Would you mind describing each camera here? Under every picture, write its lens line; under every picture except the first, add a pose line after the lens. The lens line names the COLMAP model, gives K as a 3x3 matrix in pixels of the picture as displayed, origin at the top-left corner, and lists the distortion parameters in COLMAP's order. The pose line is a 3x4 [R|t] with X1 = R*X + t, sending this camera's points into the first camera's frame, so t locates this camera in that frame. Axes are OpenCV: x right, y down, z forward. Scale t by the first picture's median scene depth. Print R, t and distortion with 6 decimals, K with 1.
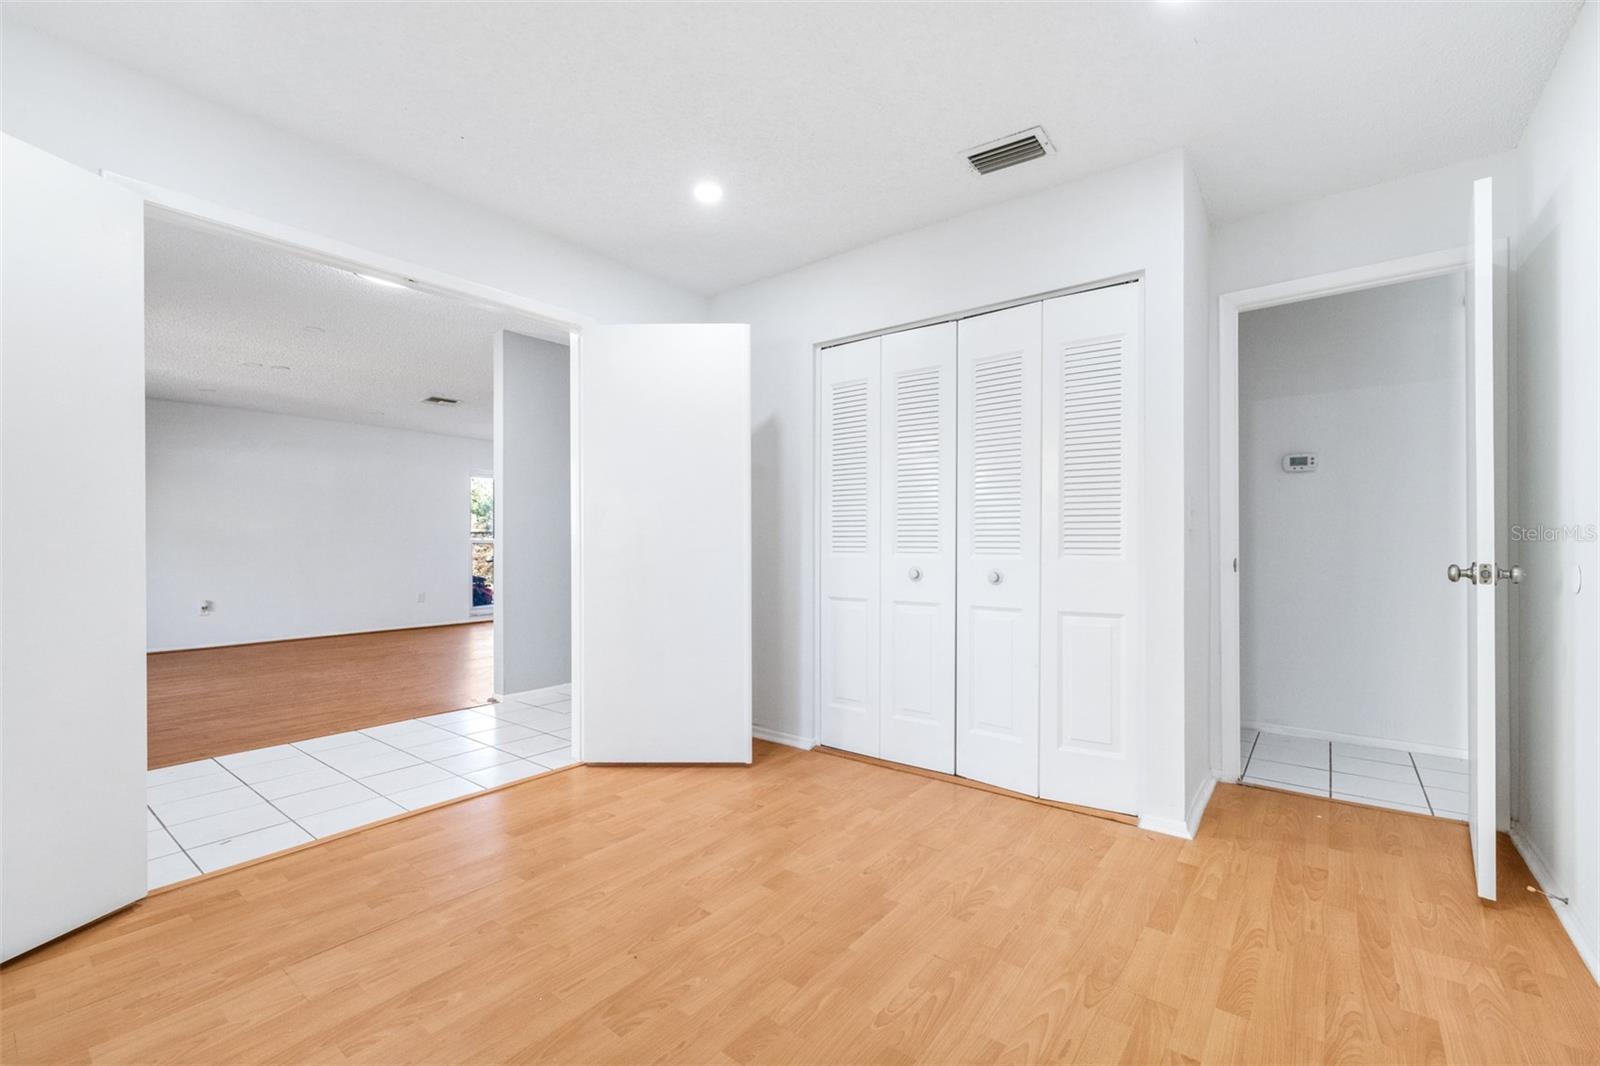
lens RADIAL K [[676.6, 0, 797.7], [0, 676.6, 541.9], [0, 0, 1]] dist [0.000646, -0.000041]
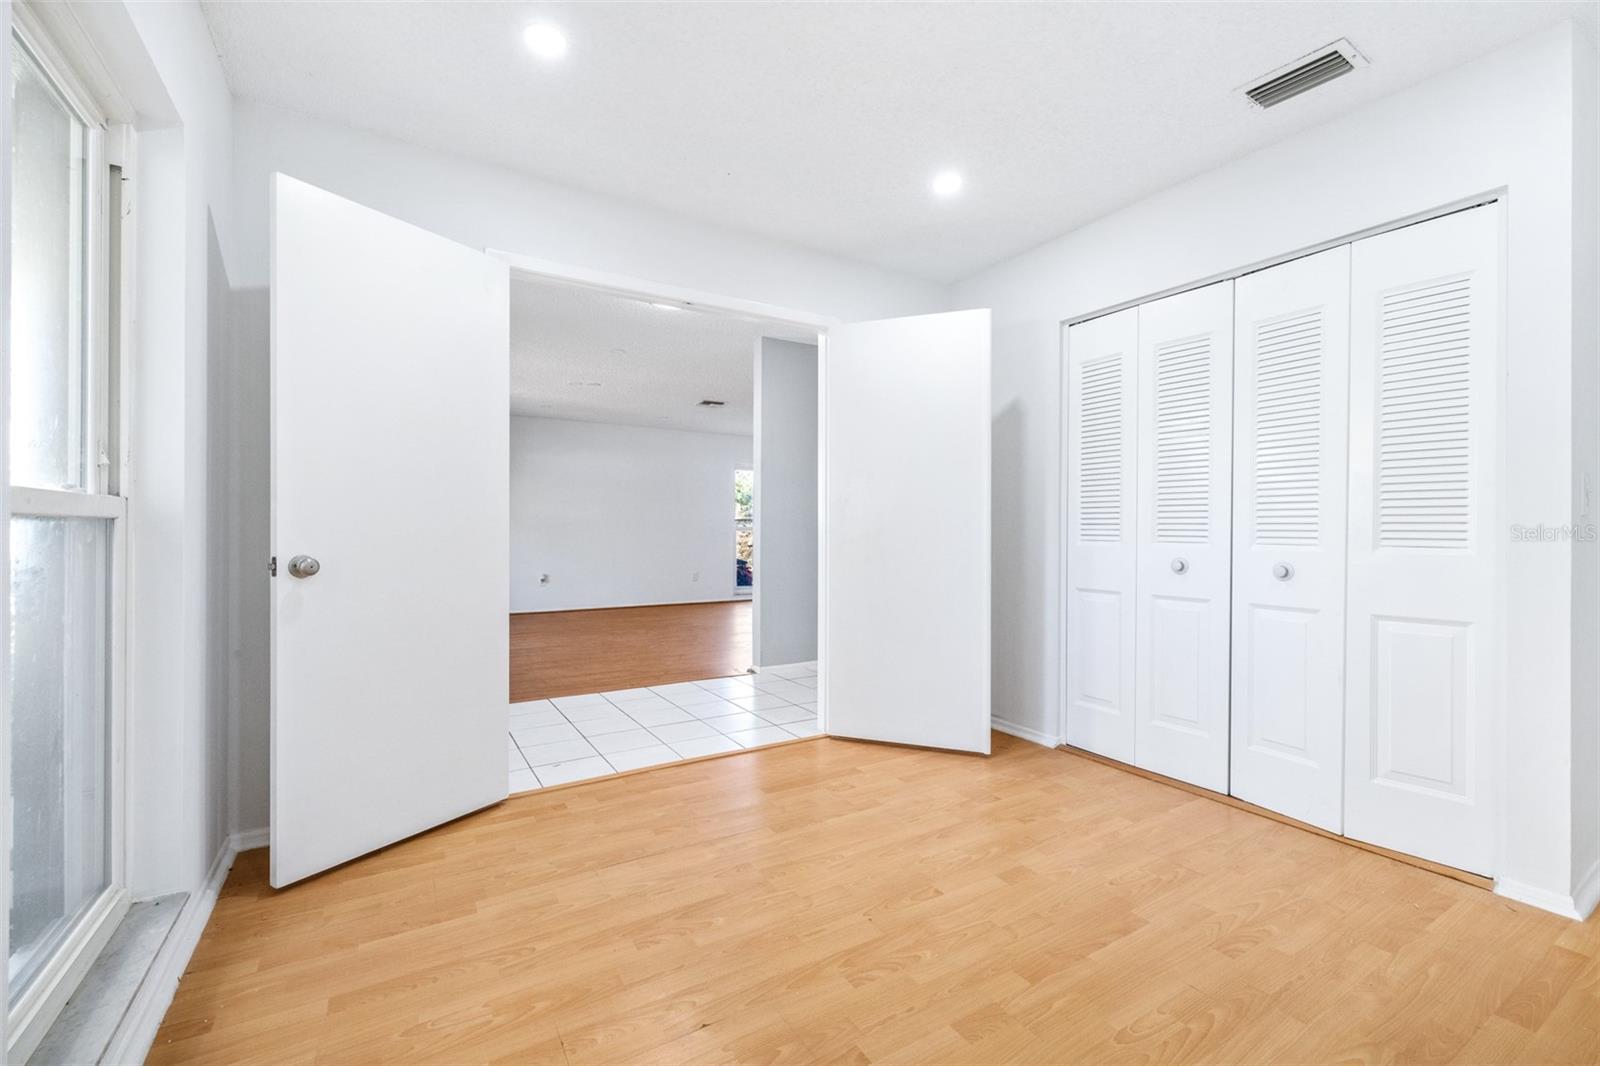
lens RADIAL K [[680.3, 0, 797.6], [0, 680.3, 529.7], [0, 0, 1]] dist [0.000022, 0.000216]
pose [[0.935932, 0.004767, -0.352148, 0.019654], [-0.004501, 0.999989, 0.001576, 0.000026], [0.352152, 0.000110, 0.935943, -0.029487]]
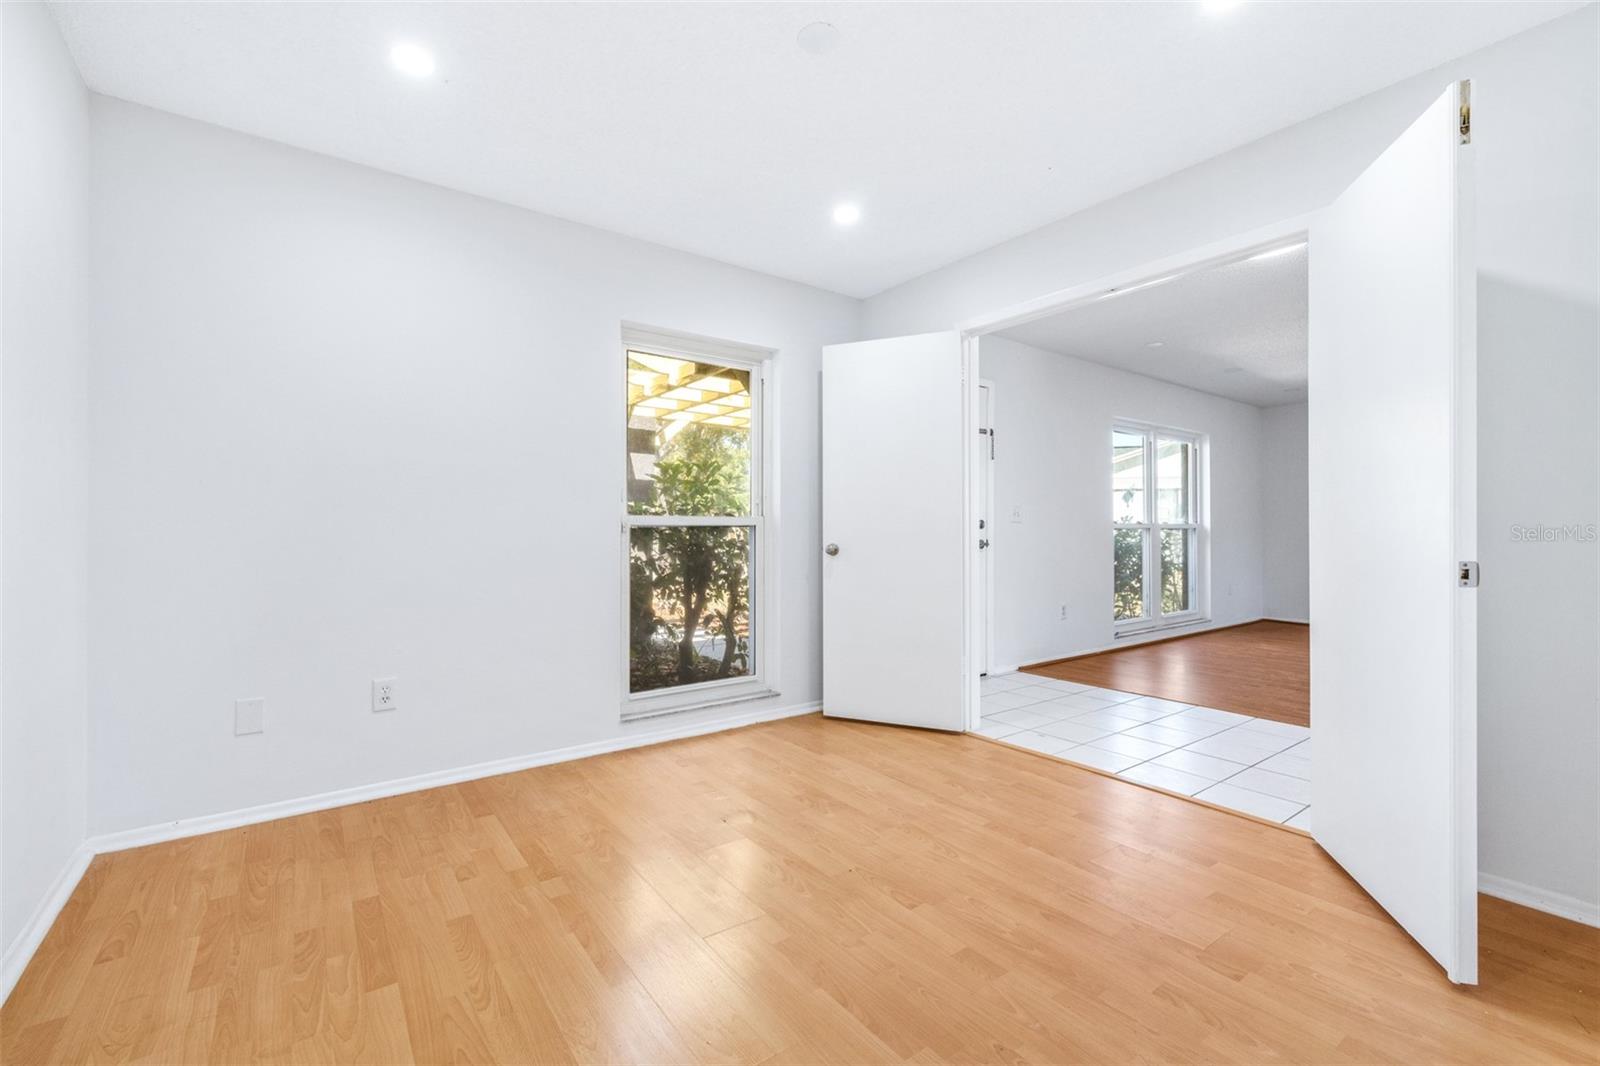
lens RADIAL K [[678.9, 0, 802.0], [0, 678.9, 525.8], [0, 0, 1]] dist [0.001517, 0.000101]
pose [[-0.264620, -0.001433, -0.964352, 0.693167], [0.002050, 0.999996, -0.002049, -0.002681], [0.964351, -0.002519, -0.264616, 0.894000]]
